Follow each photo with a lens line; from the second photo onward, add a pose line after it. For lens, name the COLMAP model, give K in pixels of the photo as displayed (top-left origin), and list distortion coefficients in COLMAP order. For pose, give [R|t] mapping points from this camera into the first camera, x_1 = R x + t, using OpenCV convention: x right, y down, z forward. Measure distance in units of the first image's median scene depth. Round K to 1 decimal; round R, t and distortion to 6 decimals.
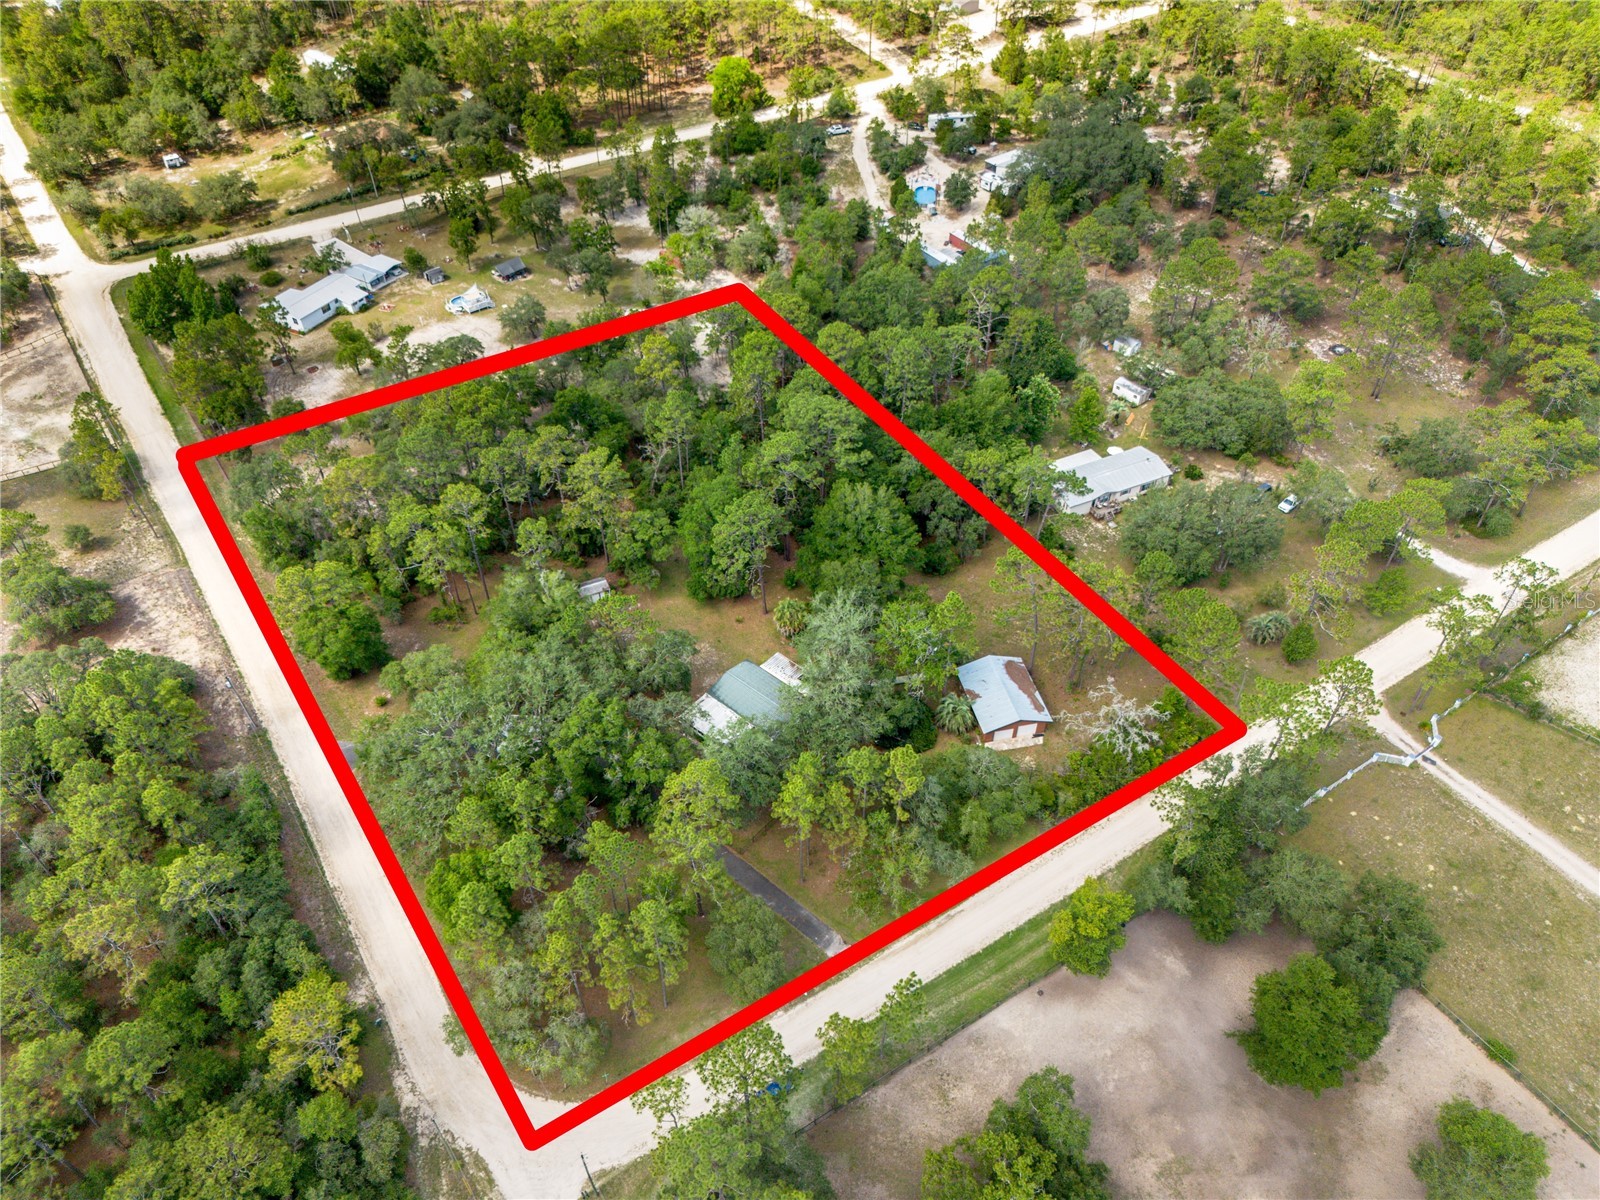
lens RADIAL K [[1126.0, 0, 793.3], [0, 1126.0, 595.6], [0, 0, 1]] dist [0.047408, -0.034976]
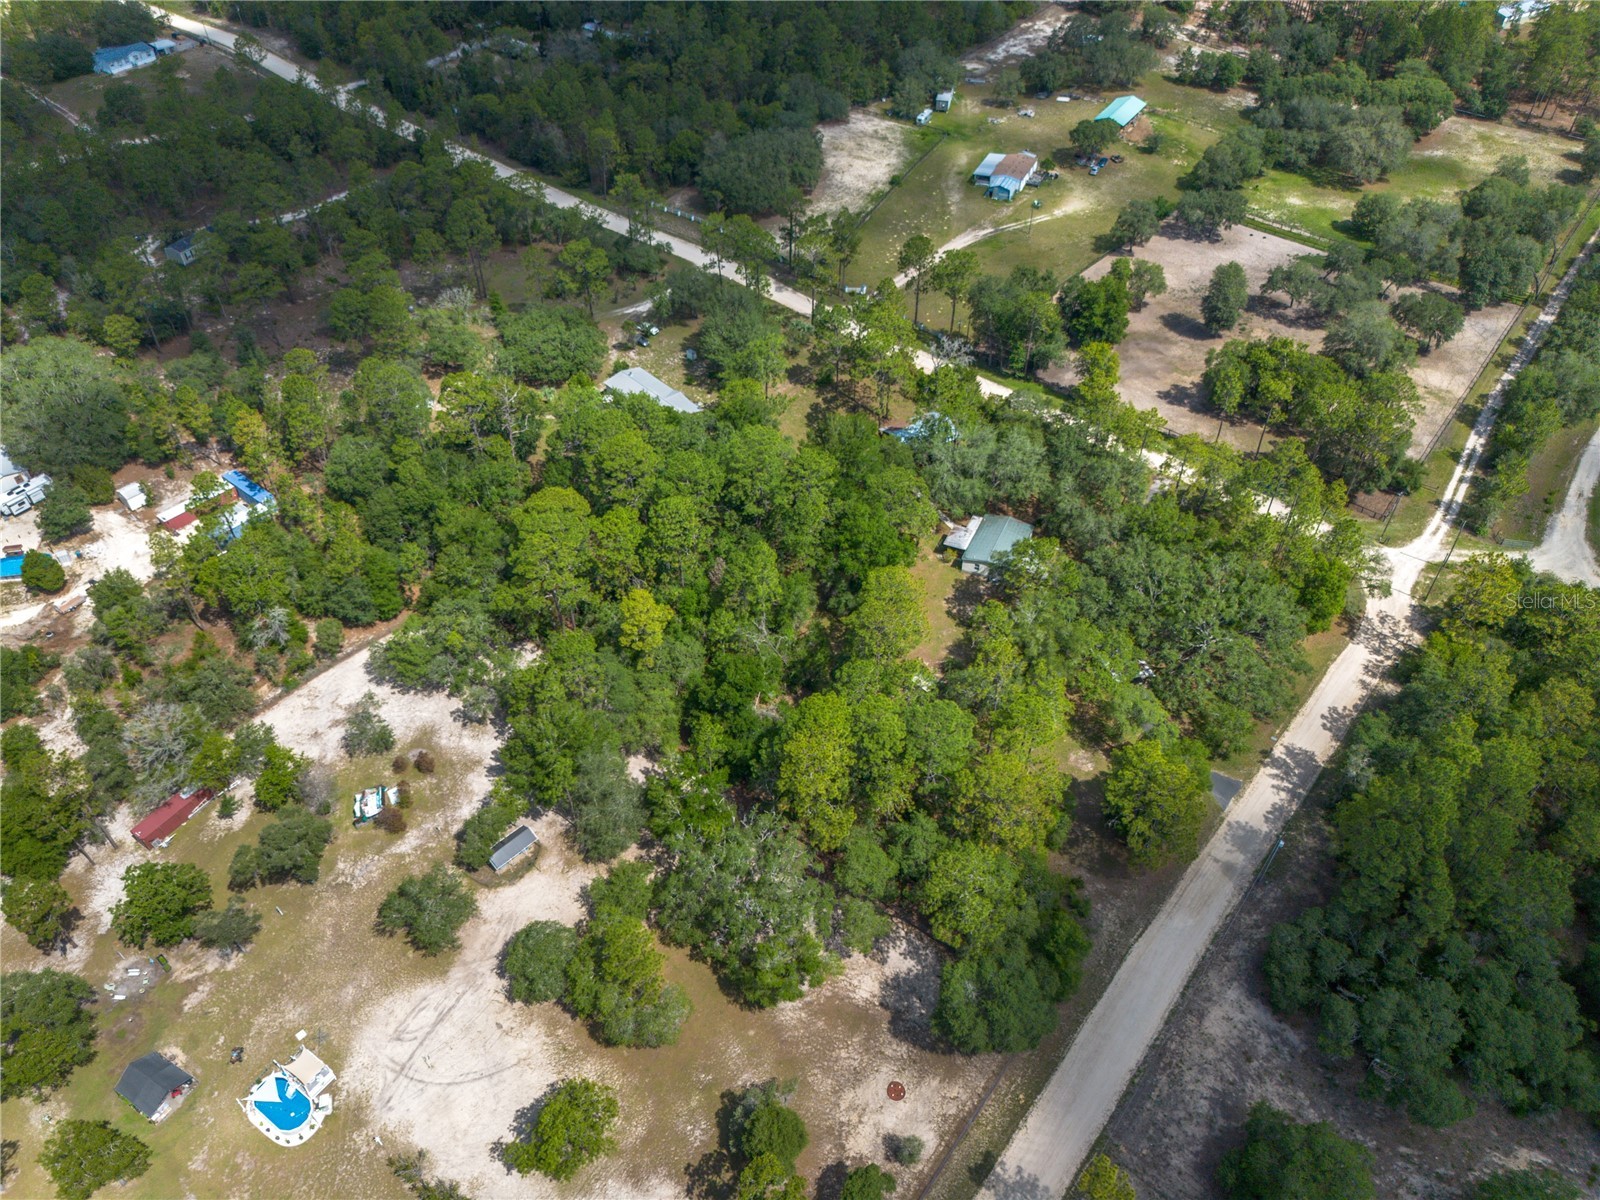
lens RADIAL K [[1126.0, 0, 797.3], [0, 1126.0, 603.8], [0, 0, 1]] dist [0.047408, -0.034976]
pose [[-0.285160, -0.640878, 0.712713, -0.646914], [0.670182, 0.398281, 0.626281, -0.579180], [-0.685229, 0.656238, 0.315931, 0.614846]]
